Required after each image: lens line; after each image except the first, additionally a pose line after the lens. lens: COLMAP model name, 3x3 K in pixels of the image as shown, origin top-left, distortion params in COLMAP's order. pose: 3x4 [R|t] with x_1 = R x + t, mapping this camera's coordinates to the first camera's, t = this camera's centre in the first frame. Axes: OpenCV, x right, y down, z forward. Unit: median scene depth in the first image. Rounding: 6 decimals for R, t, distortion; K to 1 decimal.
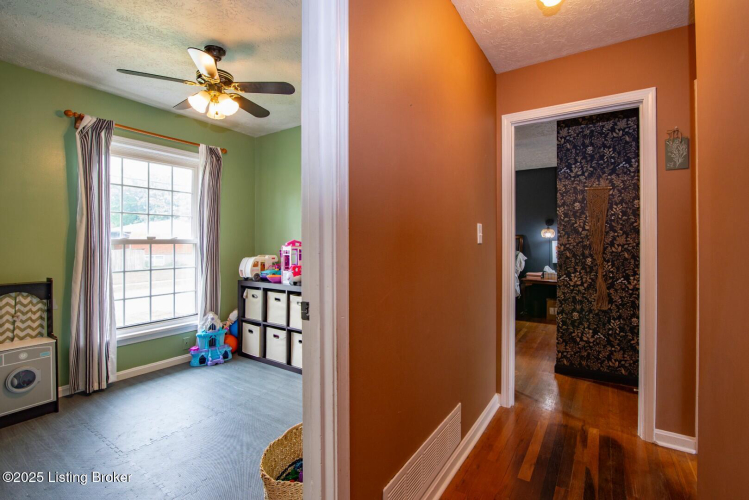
lens RADIAL K [[345.2, 0, 372.5], [0, 345.2, 240.3], [0, 0, 1]] dist [-0.019061, 0.000637]
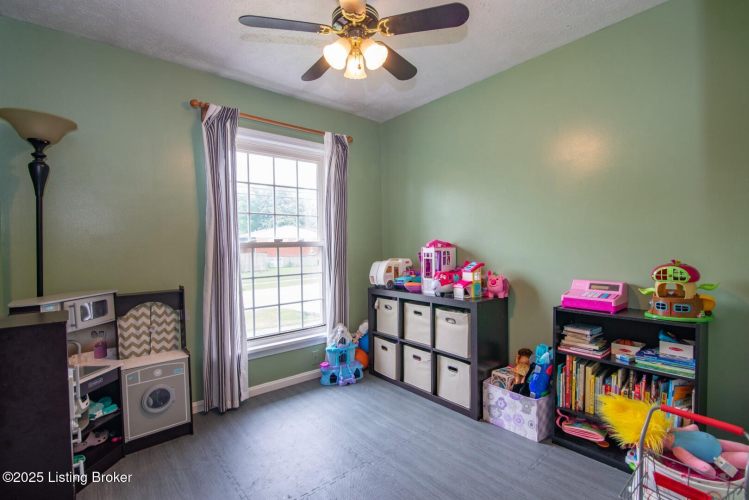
lens RADIAL K [[345.2, 0, 380.2], [0, 345.2, 248.9], [0, 0, 1]] dist [-0.019061, 0.000637]
pose [[0.964077, -0.012666, -0.265322, -0.163049], [0.018414, 0.999646, 0.019187, 0.002989], [0.264985, -0.023383, 0.963969, 0.217369]]
